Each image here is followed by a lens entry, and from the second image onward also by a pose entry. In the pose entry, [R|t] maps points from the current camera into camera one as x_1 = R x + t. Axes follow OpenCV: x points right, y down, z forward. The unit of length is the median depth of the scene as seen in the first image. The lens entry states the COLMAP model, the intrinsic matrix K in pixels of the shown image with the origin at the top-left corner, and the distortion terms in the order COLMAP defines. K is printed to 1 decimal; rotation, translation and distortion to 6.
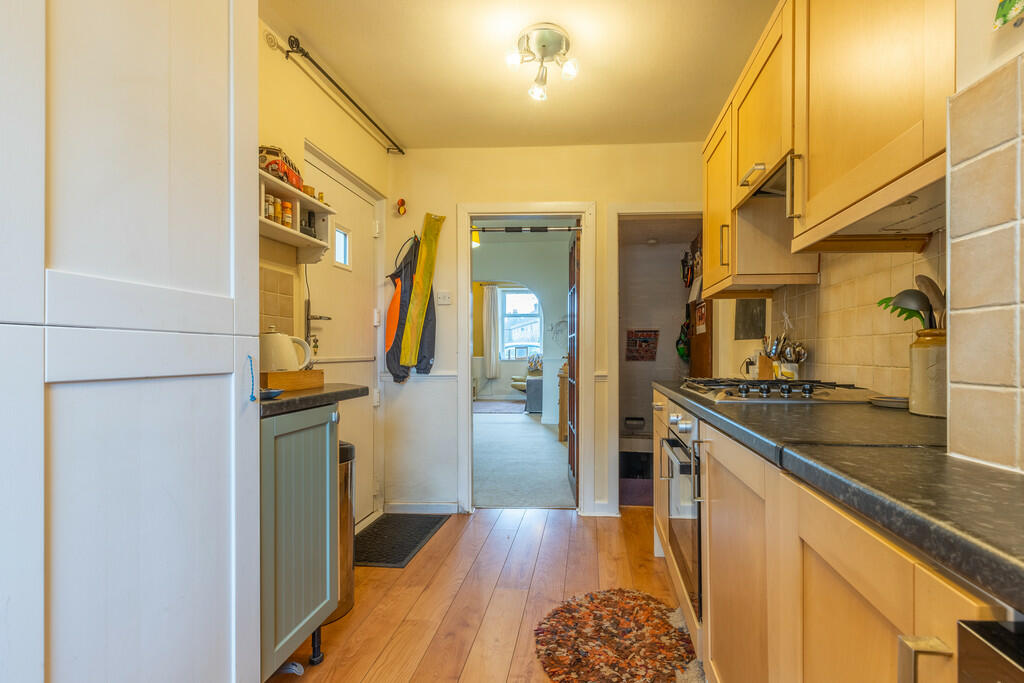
lens RADIAL K [[457.3, 0, 510.4], [0, 457.3, 339.1], [0, 0, 1]] dist [-0.000971, -0.000466]
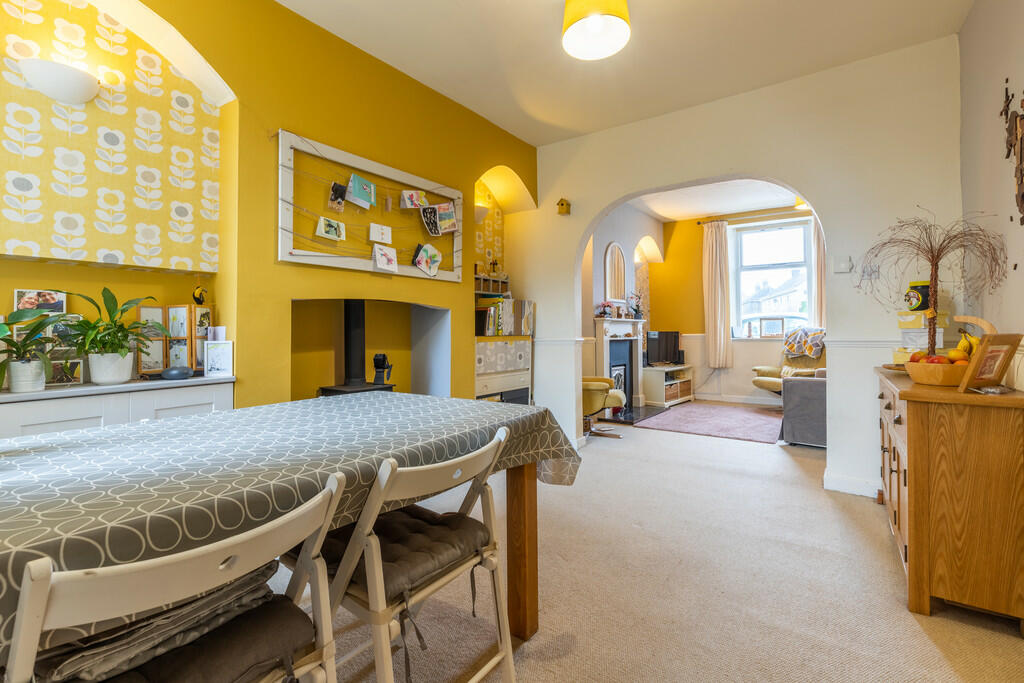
lens RADIAL K [[464.5, 0, 514.3], [0, 464.5, 322.5], [0, 0, 1]] dist [0.010130, 0.000287]
pose [[0.885354, -0.011971, -0.464763, 0.008921], [0.015302, 0.999877, 0.003397, 0.016046], [0.464665, -0.010120, 0.885429, 0.295246]]
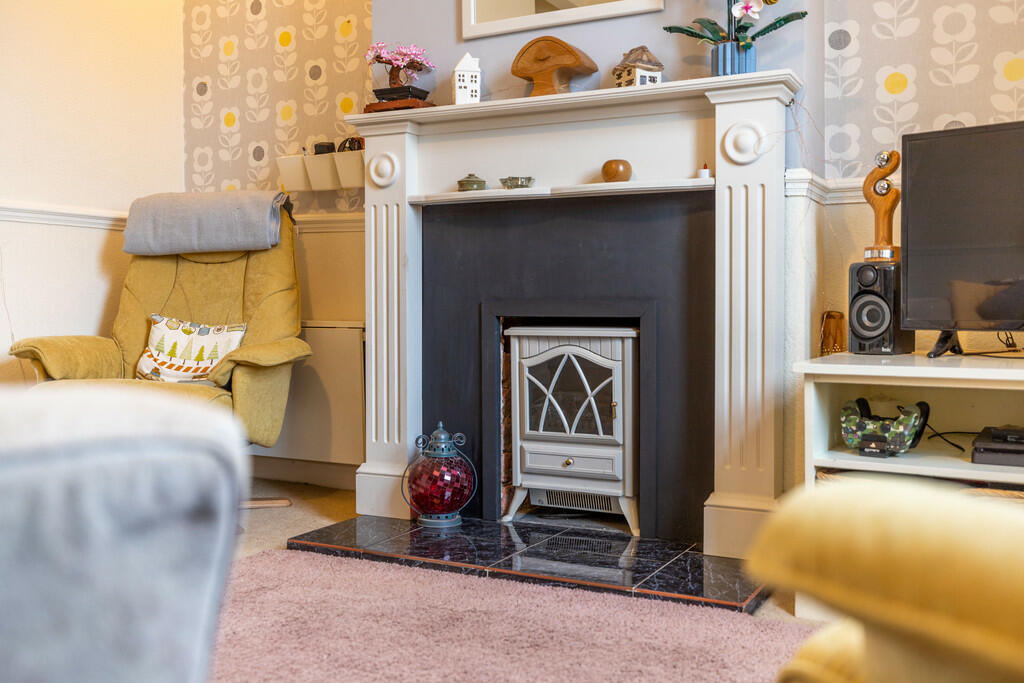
lens RADIAL K [[984.3, 0, 512.0], [0, 984.3, 341.5], [0, 0, 1]] dist [-0.001967, 0.000861]
pose [[-0.300362, 0.037211, -0.953099, 0.104103], [0.024564, 0.999209, 0.031270, 0.067748], [0.953509, -0.014020, -0.301039, 0.905224]]
